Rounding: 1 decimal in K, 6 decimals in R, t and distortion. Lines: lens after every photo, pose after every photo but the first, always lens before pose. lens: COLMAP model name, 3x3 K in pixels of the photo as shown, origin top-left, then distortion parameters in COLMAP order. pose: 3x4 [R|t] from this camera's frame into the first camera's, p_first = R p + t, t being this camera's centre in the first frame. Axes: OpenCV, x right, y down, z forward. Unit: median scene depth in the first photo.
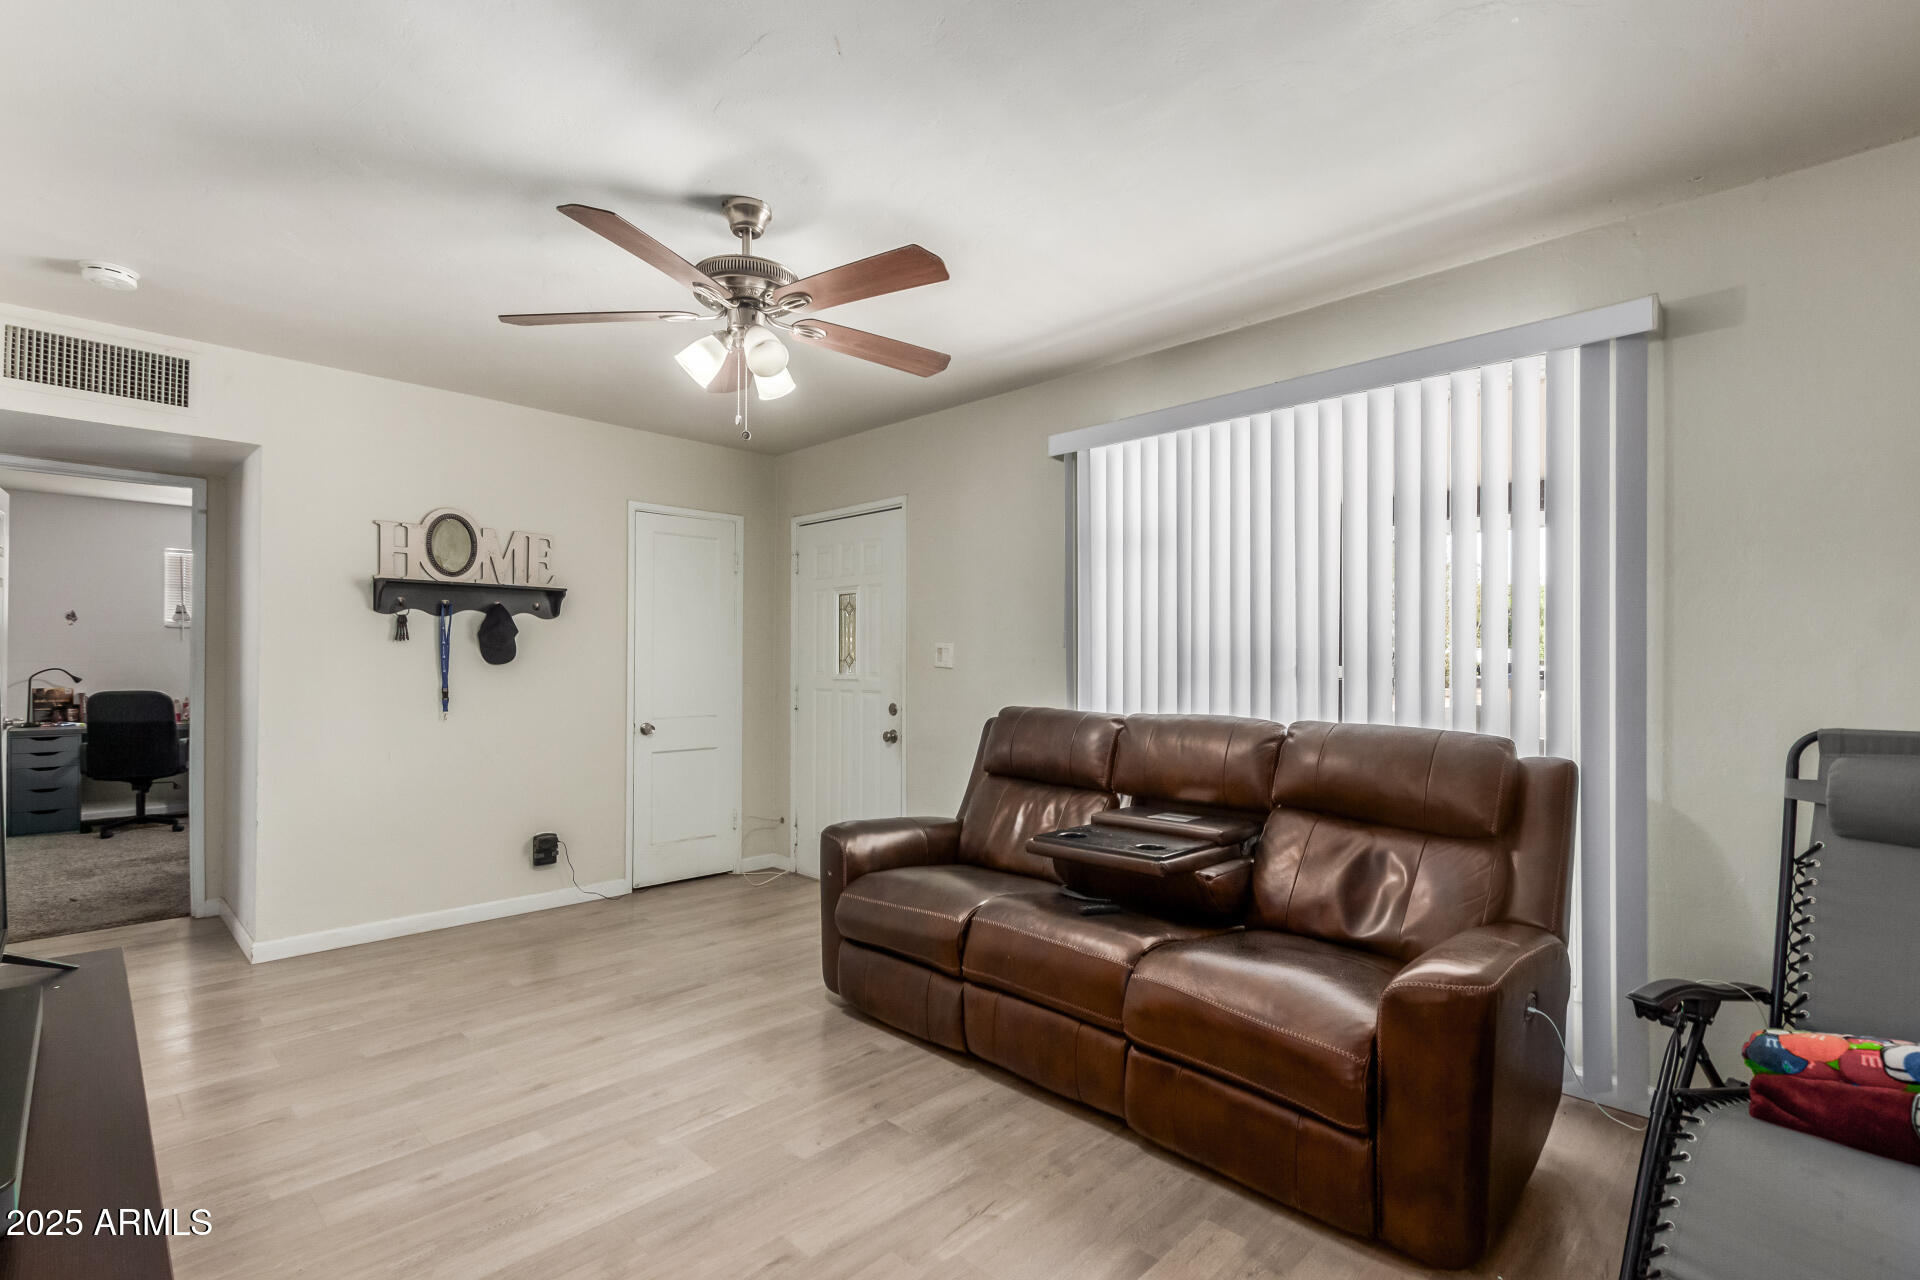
lens RADIAL K [[888.6, 0, 924.1], [0, 888.6, 666.8], [0, 0, 1]] dist [0.003681, 0.000227]
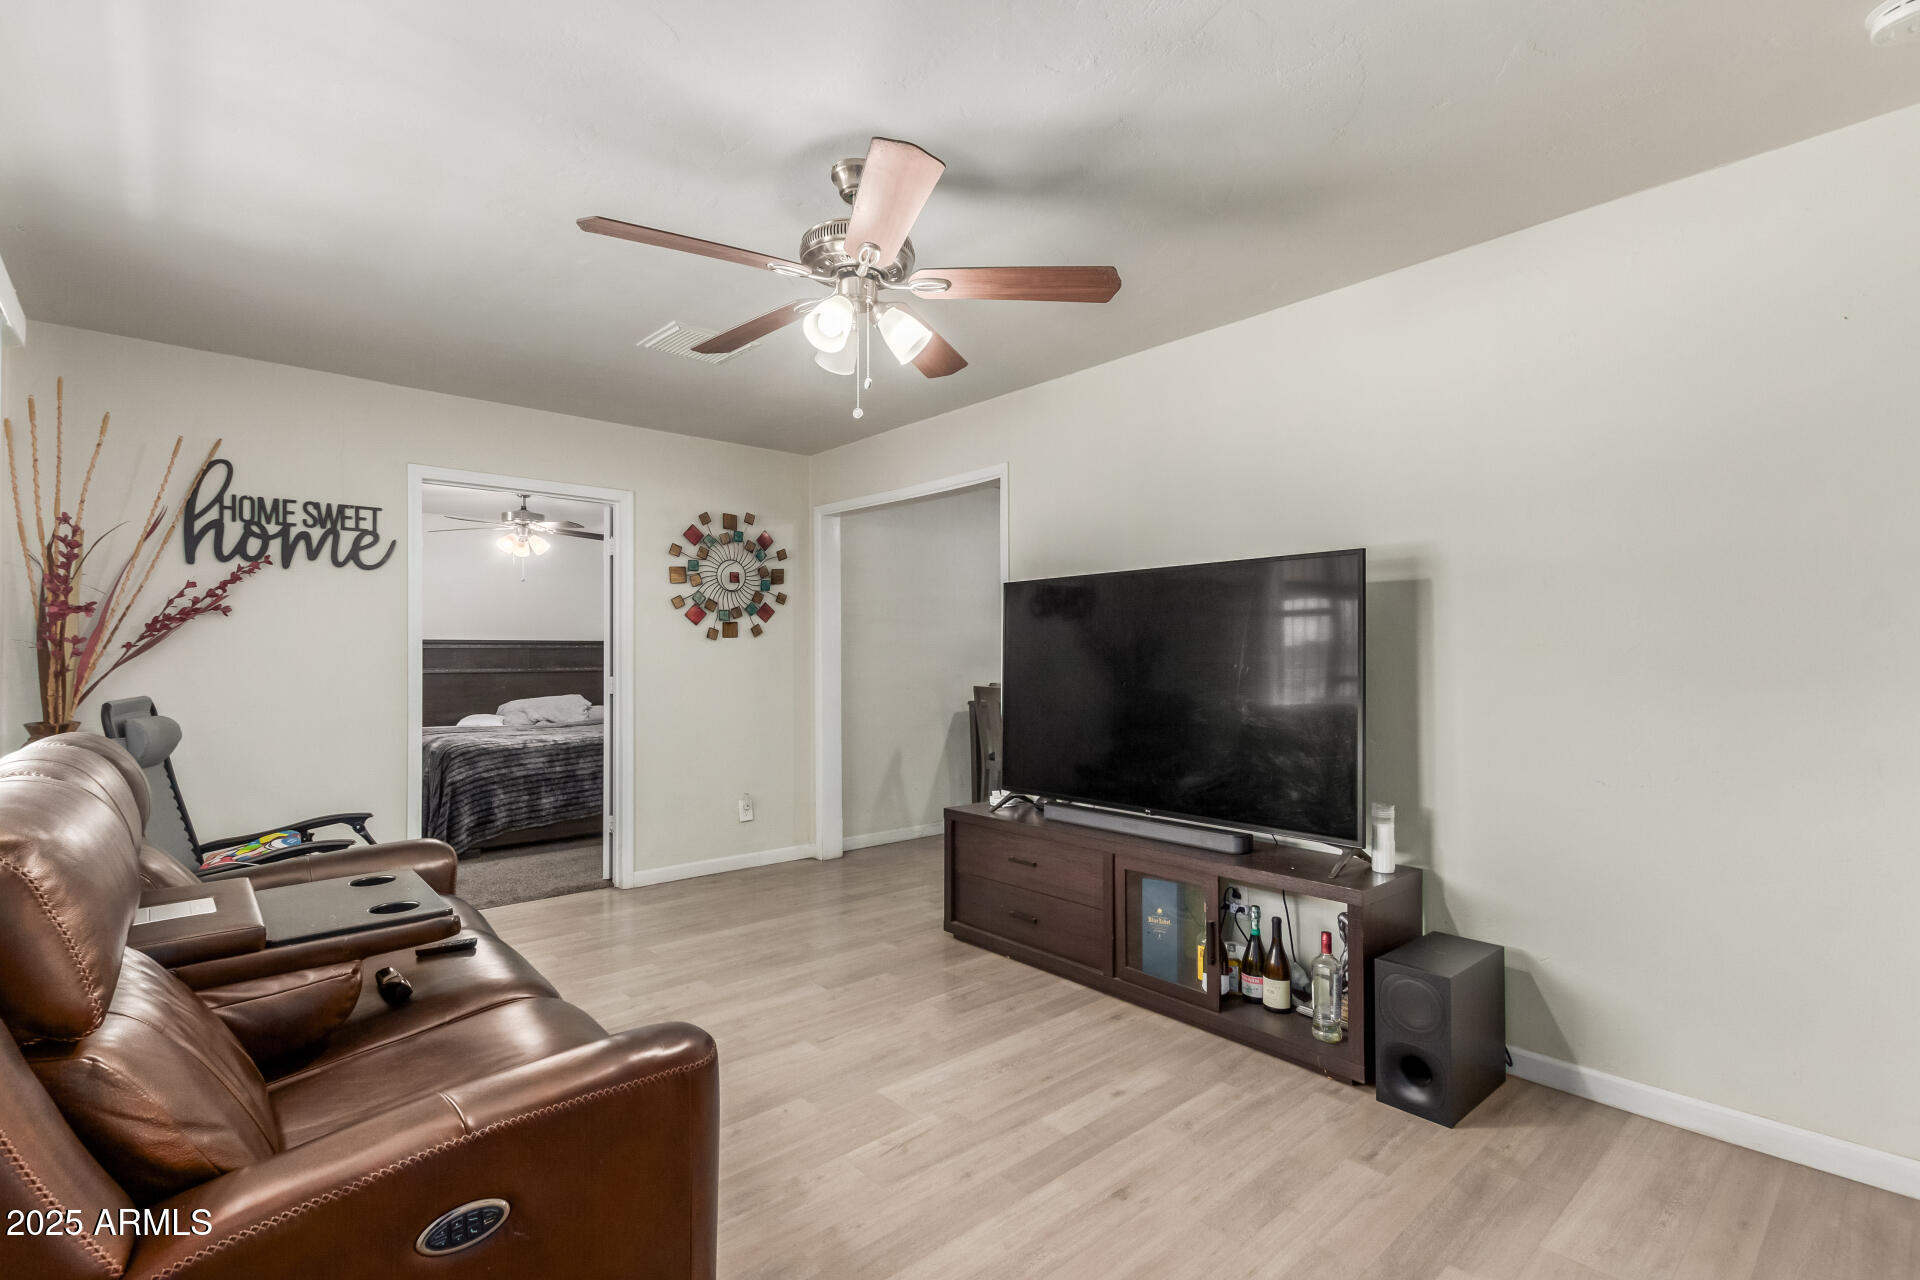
lens RADIAL K [[876.2, 0, 960.8], [0, 876.2, 647.2], [0, 0, 1]] dist [0.000414, -0.000269]
pose [[-0.999745, -0.002746, 0.022430, -0.324685], [-0.002853, 0.999985, -0.004764, -0.009670], [-0.022417, -0.004827, -0.999737, 1.892890]]
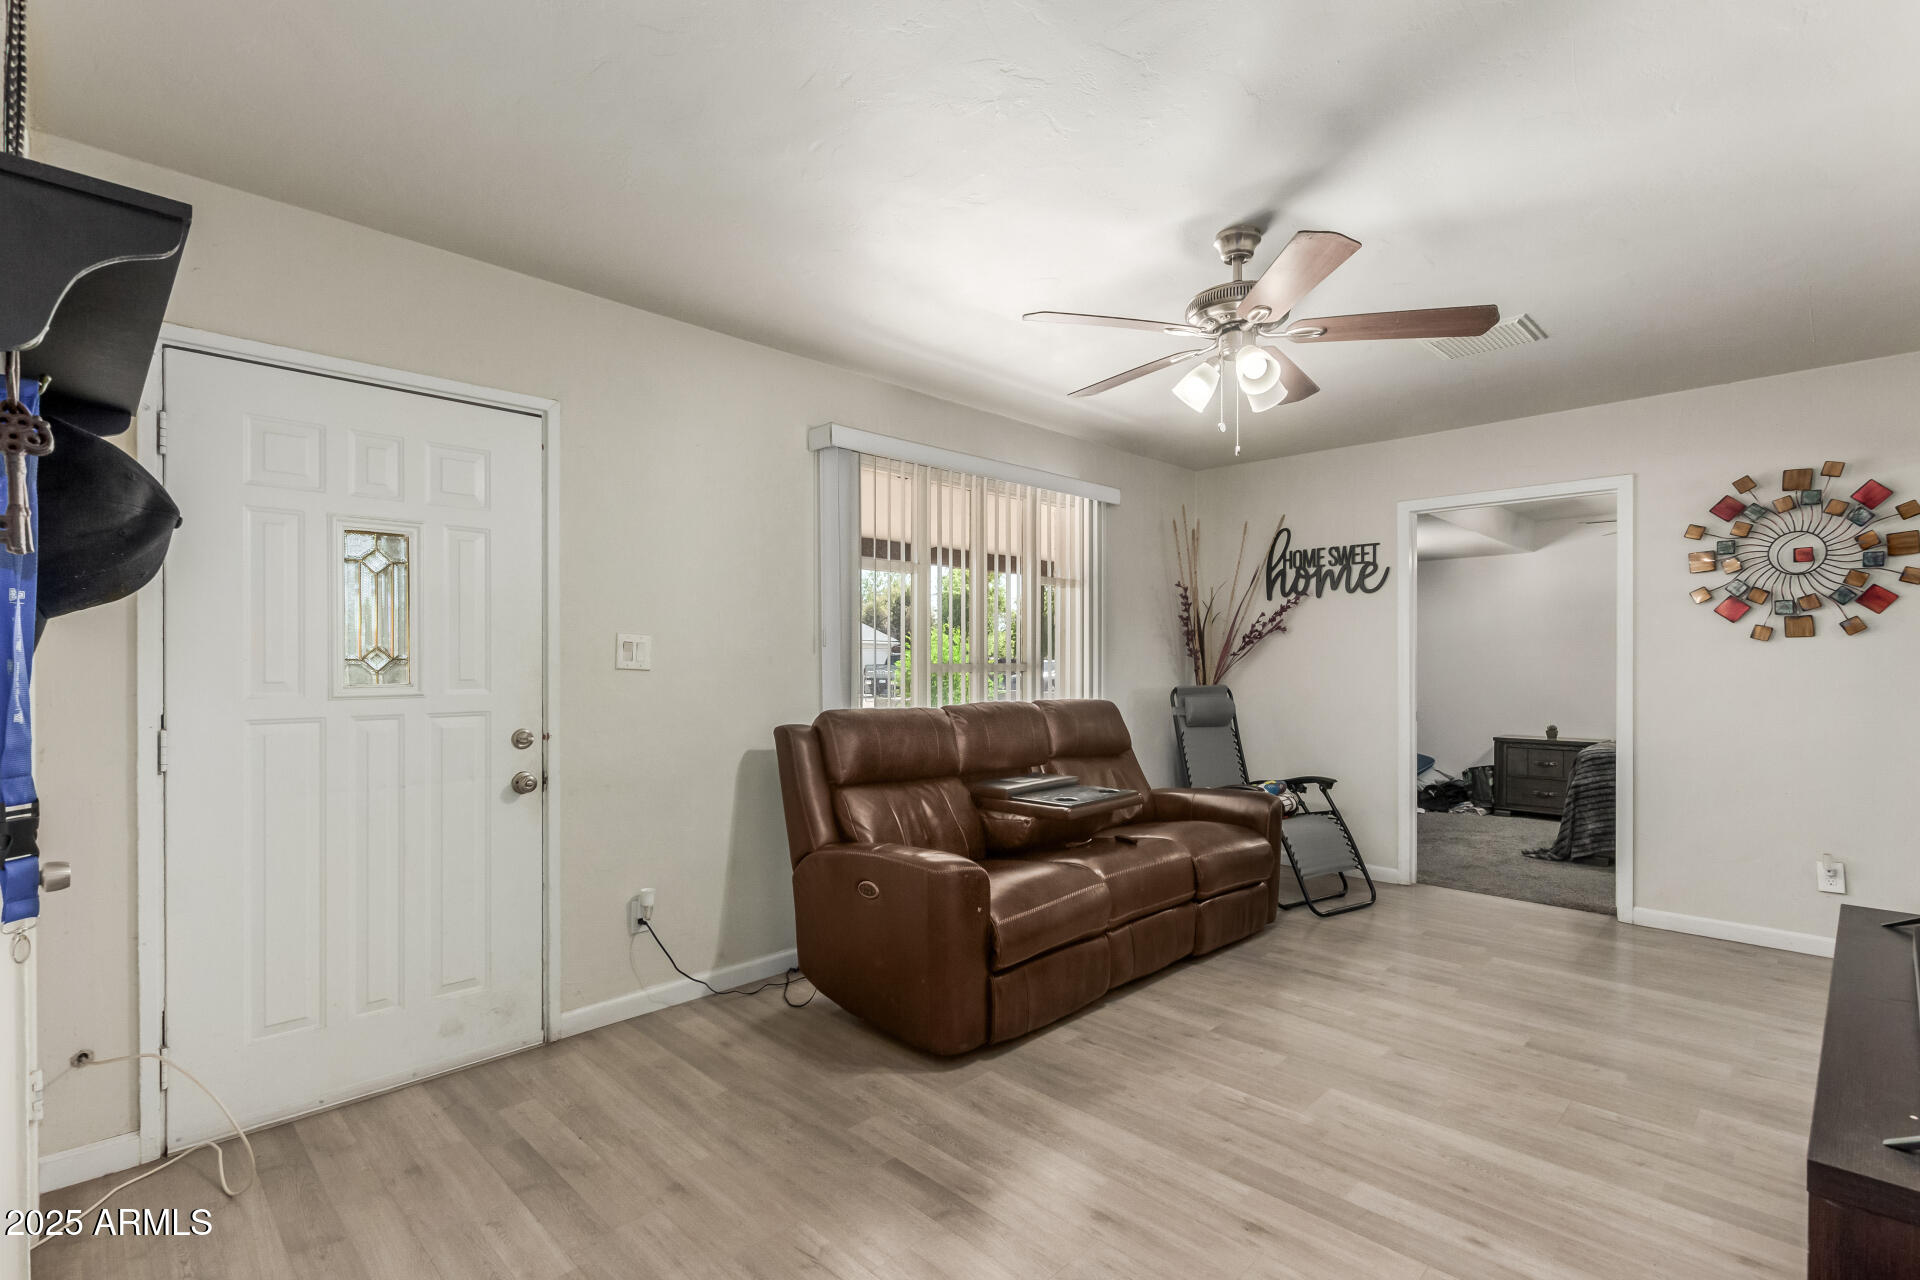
lens RADIAL K [[912.6, 0, 960.6], [0, 912.6, 662.2], [0, 0, 1]] dist [0.000240, -0.000574]
pose [[-0.025128, -0.008922, 0.999644, -1.270499], [0.004860, 0.999947, 0.009046, -0.018179], [-0.999672, 0.005086, -0.025083, 1.343665]]
